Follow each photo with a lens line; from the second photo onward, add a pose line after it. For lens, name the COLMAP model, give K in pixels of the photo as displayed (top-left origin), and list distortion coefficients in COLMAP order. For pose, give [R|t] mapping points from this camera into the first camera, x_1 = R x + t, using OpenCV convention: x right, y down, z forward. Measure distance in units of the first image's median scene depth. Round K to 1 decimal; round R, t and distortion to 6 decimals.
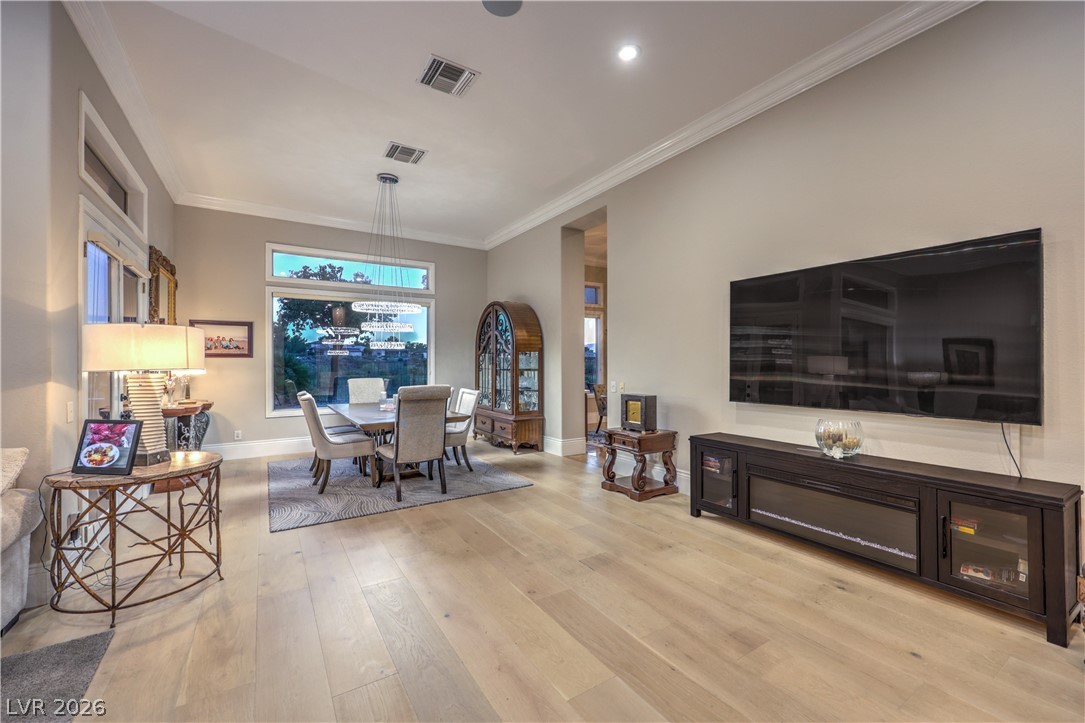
lens RADIAL K [[444.3, 0, 543.1], [0, 444.3, 353.6], [0, 0, 1]] dist [0.000327, 0.000204]
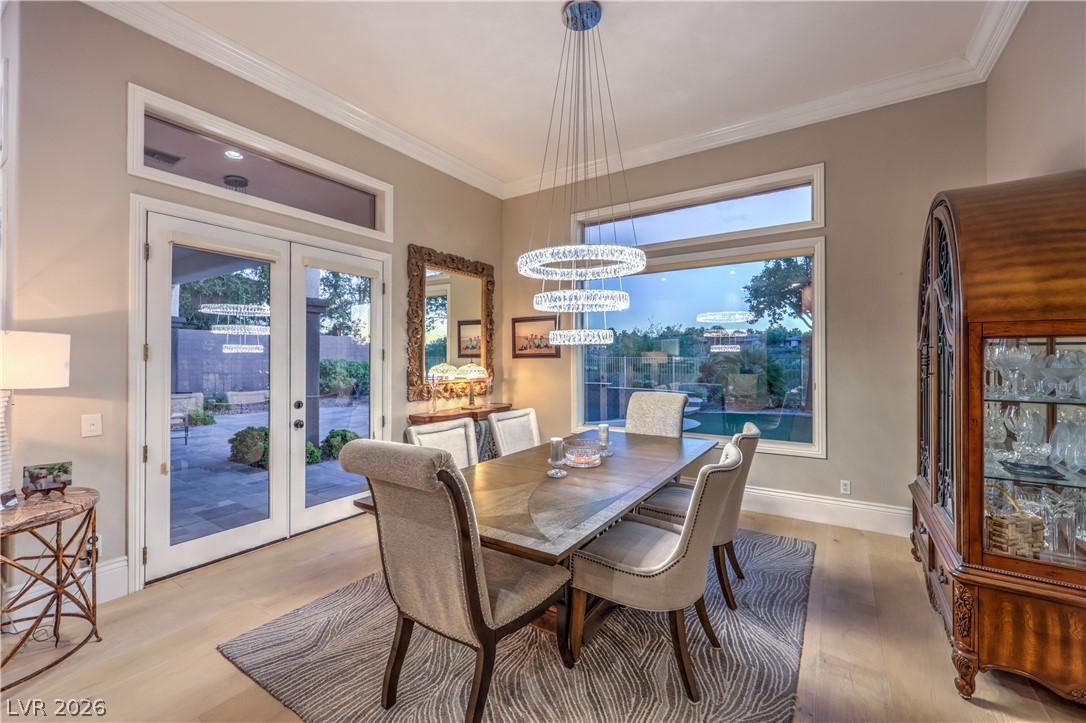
lens RADIAL K [[444.7, 0, 543.6], [0, 444.7, 353.6], [0, 0, 1]] dist [0.000327, 0.000204]
pose [[0.424568, -0.006463, -0.905373, 0.089323], [0.020096, 0.999795, 0.002287, -0.001776], [0.905173, -0.019165, 0.424611, 0.681738]]
